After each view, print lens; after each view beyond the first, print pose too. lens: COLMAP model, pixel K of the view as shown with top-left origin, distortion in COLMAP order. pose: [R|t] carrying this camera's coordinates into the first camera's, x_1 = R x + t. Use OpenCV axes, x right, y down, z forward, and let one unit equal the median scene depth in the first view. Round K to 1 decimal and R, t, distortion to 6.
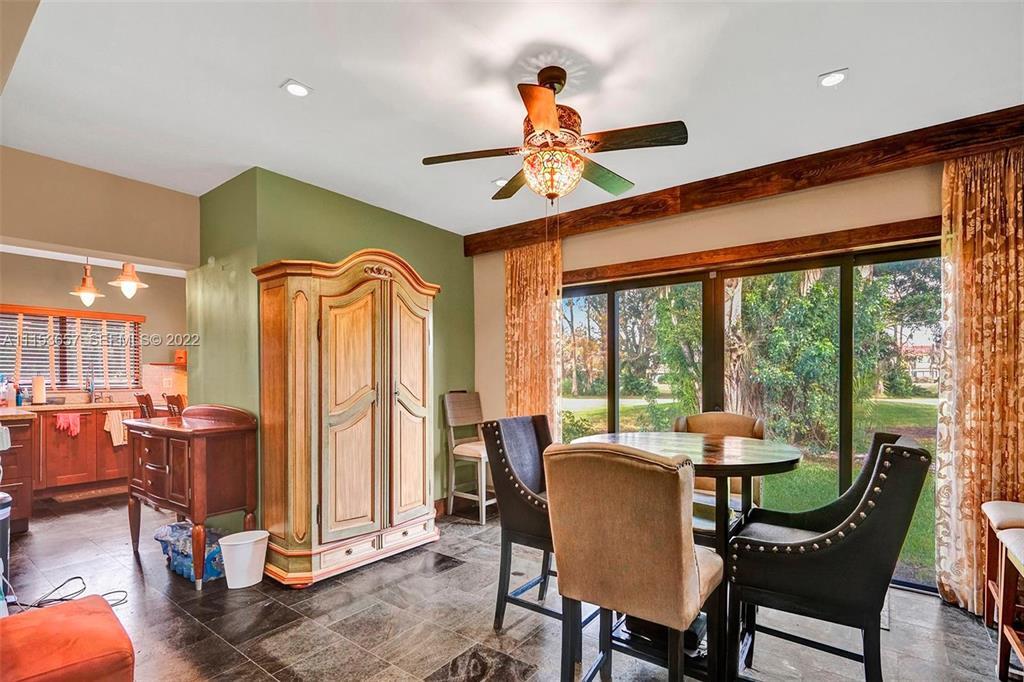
lens RADIAL K [[491.8, 0, 514.5], [0, 491.8, 370.5], [0, 0, 1]] dist [0.012029, 0.000365]
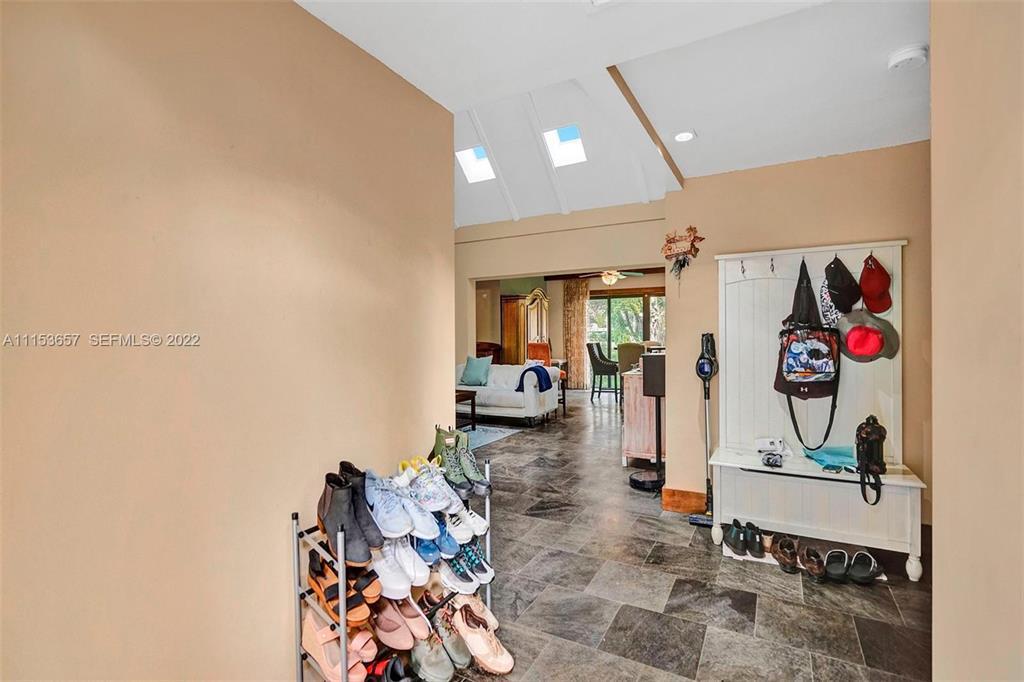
lens RADIAL K [[474.9, 0, 516.7], [0, 474.9, 332.0], [0, 0, 1]] dist [-0.000039, 0.000522]
pose [[0.990236, -0.006032, 0.139273, -0.646166], [0.005320, 0.999971, 0.005486, 0.000502], [-0.139302, -0.004691, 0.990239, -1.446121]]
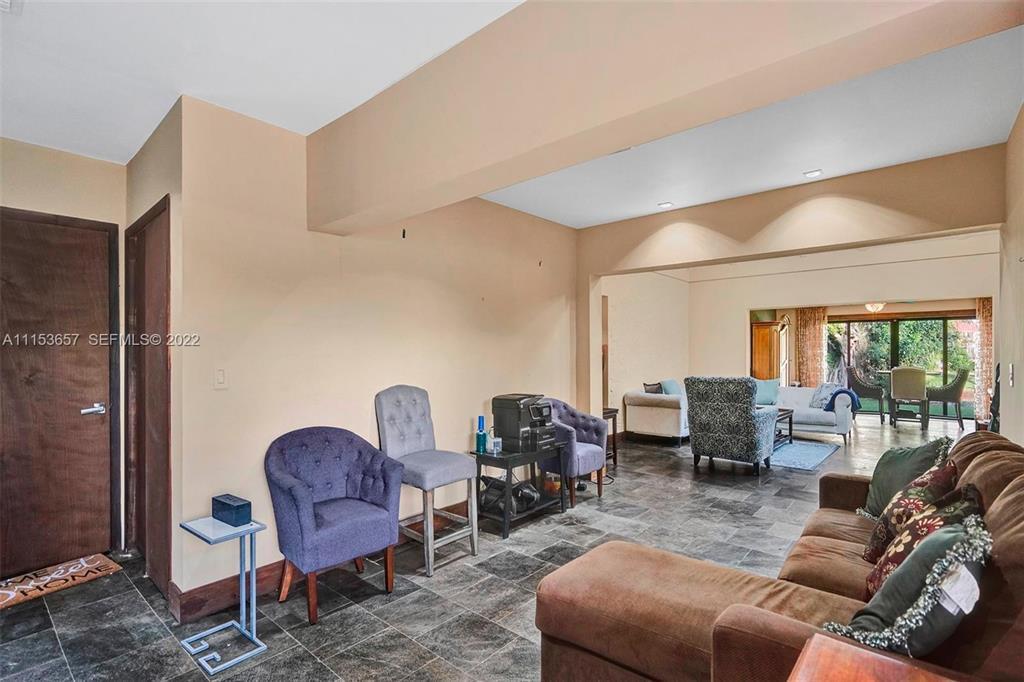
lens RADIAL K [[476.7, 0, 512.4], [0, 476.7, 338.0], [0, 0, 1]] dist [0.002068, 0.001414]
pose [[0.996705, -0.004282, -0.081004, -1.408809], [0.002414, 0.999729, -0.023139, -0.024696], [0.081082, 0.022867, 0.996445, -1.739207]]
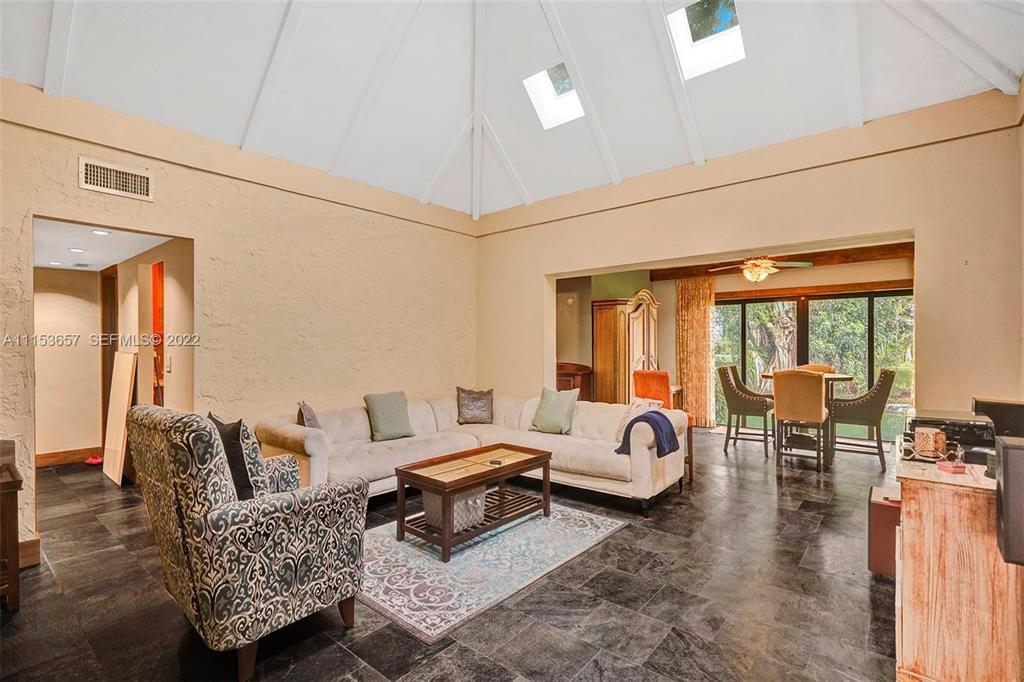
lens RADIAL K [[476.7, 0, 512.4], [0, 476.7, 338.0], [0, 0, 1]] dist [0.002068, 0.001414]
pose [[0.998317, -0.001342, -0.057972, -0.588489], [0.001138, 0.999993, -0.003553, -0.022918], [0.057976, 0.003481, 0.998312, -0.892085]]
